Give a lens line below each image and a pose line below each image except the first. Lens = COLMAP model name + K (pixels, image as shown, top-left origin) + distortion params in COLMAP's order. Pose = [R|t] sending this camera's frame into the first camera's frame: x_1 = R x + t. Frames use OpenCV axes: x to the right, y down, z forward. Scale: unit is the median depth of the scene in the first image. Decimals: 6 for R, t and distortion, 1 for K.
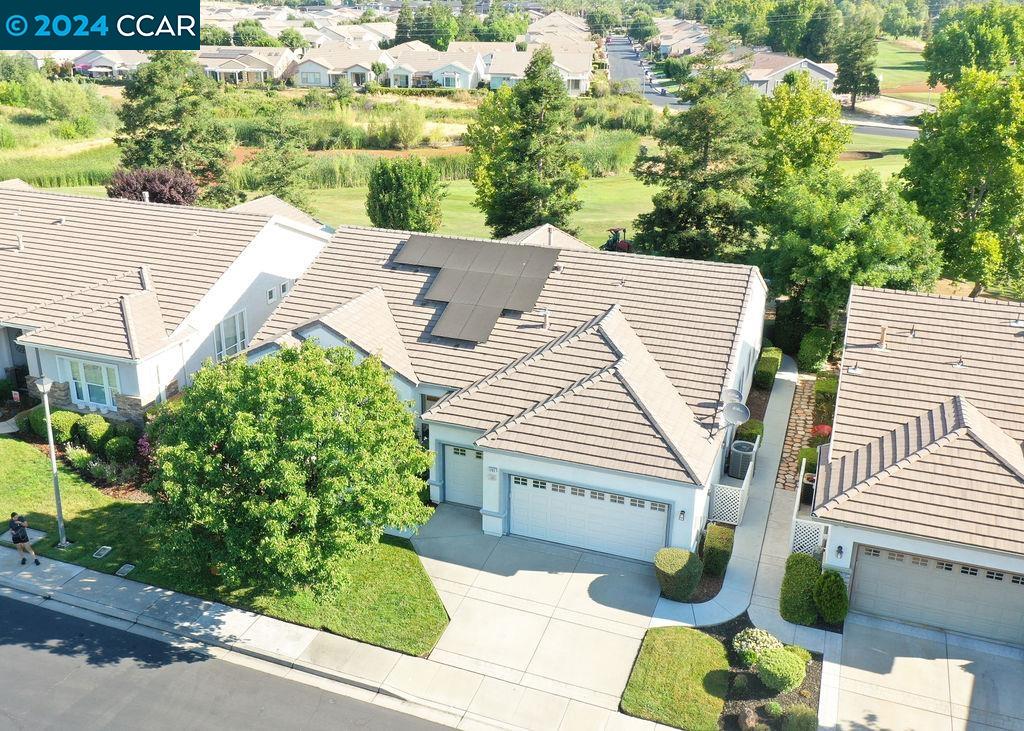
lens RADIAL K [[941.0, 0, 501.8], [0, 941.0, 348.4], [0, 0, 1]] dist [0.018589, 0.000907]
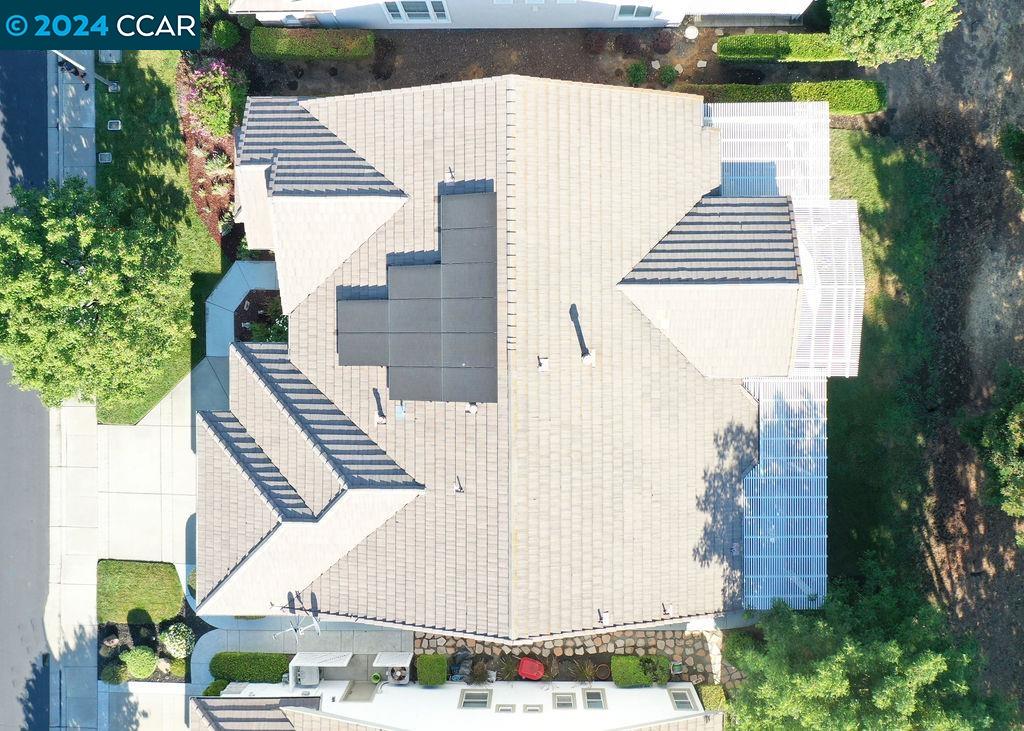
lens RADIAL K [[941.0, 0, 501.8], [0, 941.0, 348.4], [0, 0, 1]] dist [0.018589, 0.000907]
pose [[0.357401, 0.933909, -0.008882, 0.041997], [-0.305080, 0.125730, 0.943991, -1.183451], [0.882718, -0.334673, 0.329853, 1.058052]]
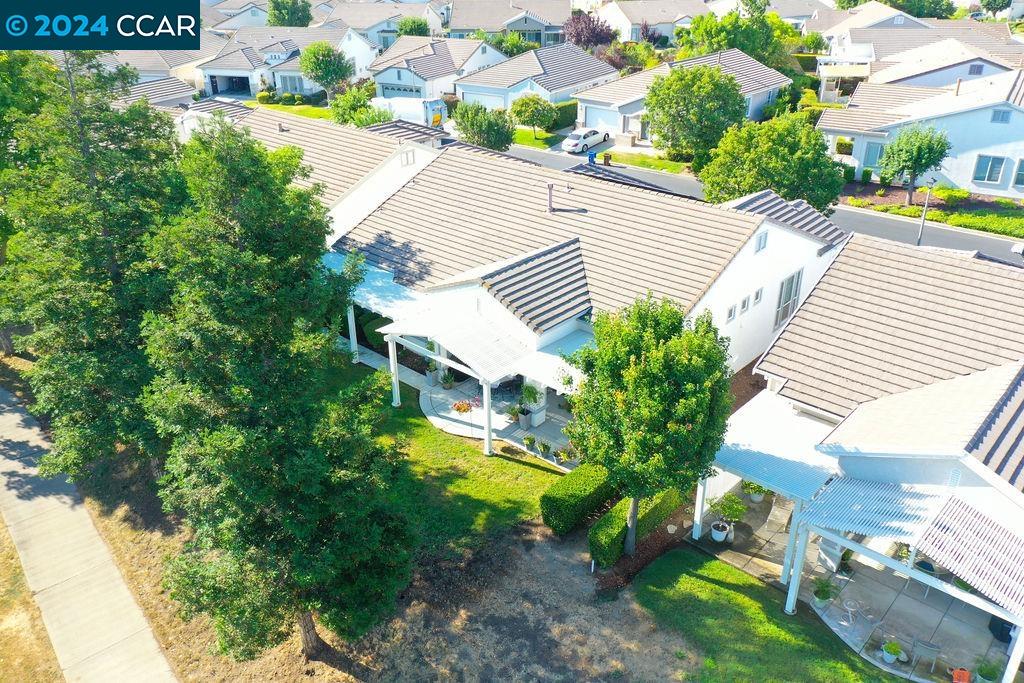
lens RADIAL K [[805.3, 0, 508.8], [0, 805.3, 343.4], [0, 0, 1]] dist [-0.008525, 0.041124]
pose [[-0.930049, -0.170935, 0.325253, -0.320150], [0.124528, 0.686175, 0.716699, -0.948121], [-0.345689, 0.707068, -0.616890, 2.495533]]
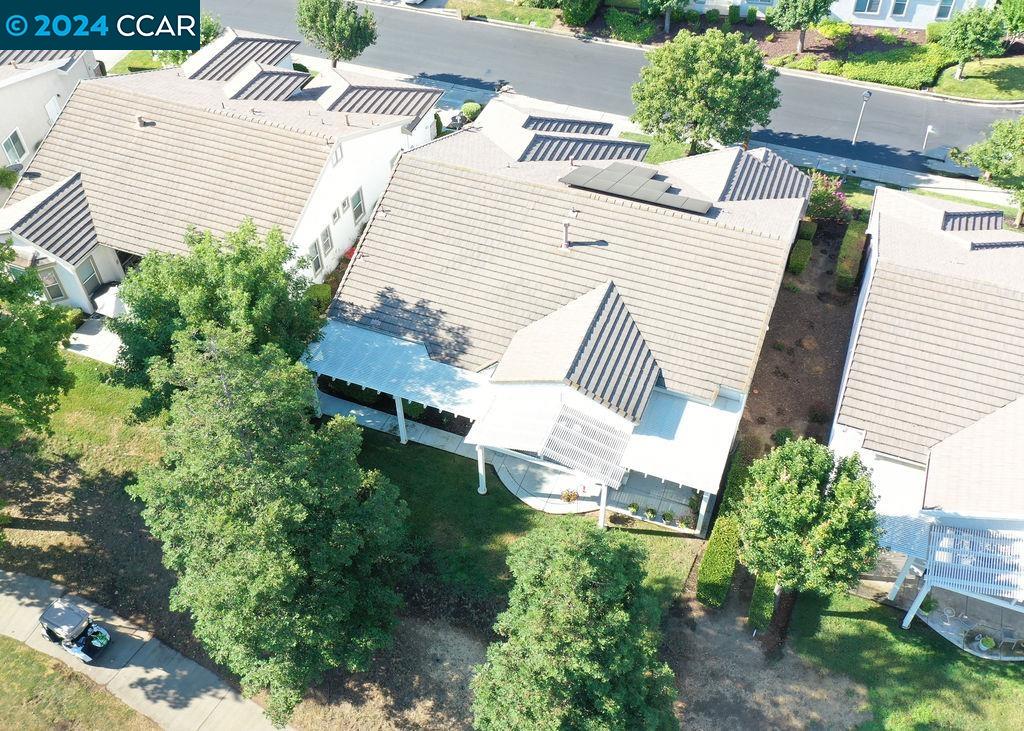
lens RADIAL K [[941.0, 0, 501.8], [0, 941.0, 348.4], [0, 0, 1]] dist [0.018589, 0.000907]
pose [[-0.999814, -0.011506, 0.015466, 0.154907], [0.009500, 0.404055, 0.914685, -1.443773], [-0.016773, 0.914662, -0.403871, 2.264974]]
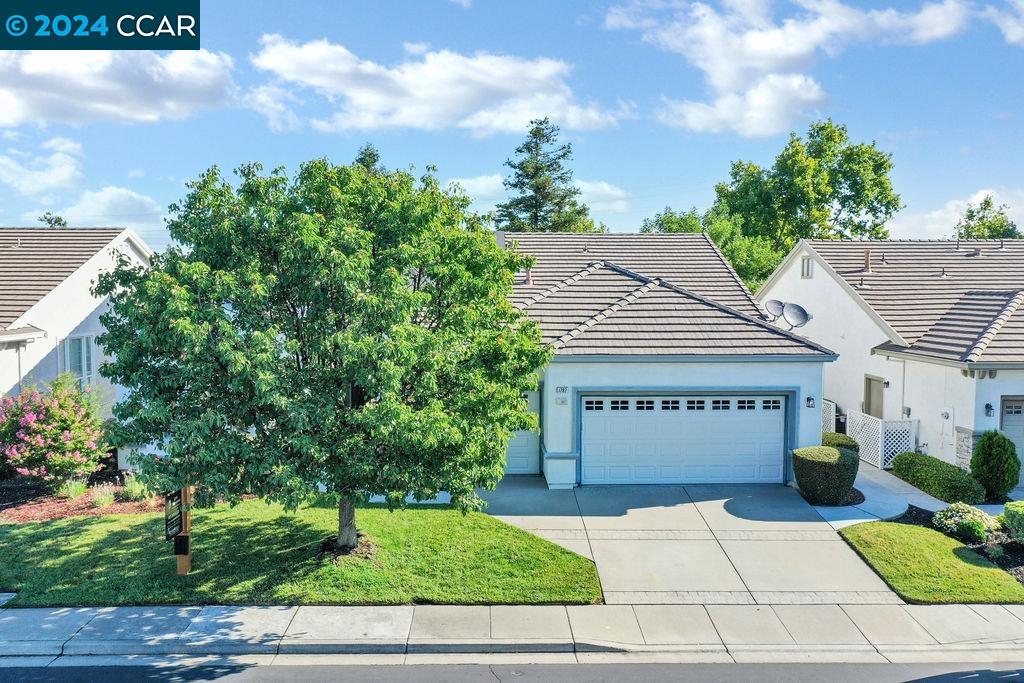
lens RADIAL K [[805.3, 0, 508.8], [0, 805.3, 343.4], [0, 0, 1]] dist [-0.008525, 0.041124]
pose [[0.922479, -0.032098, 0.384710, -0.326123], [0.142122, 0.954785, -0.261127, 0.279317], [-0.358934, 0.295560, 0.885331, 0.465388]]
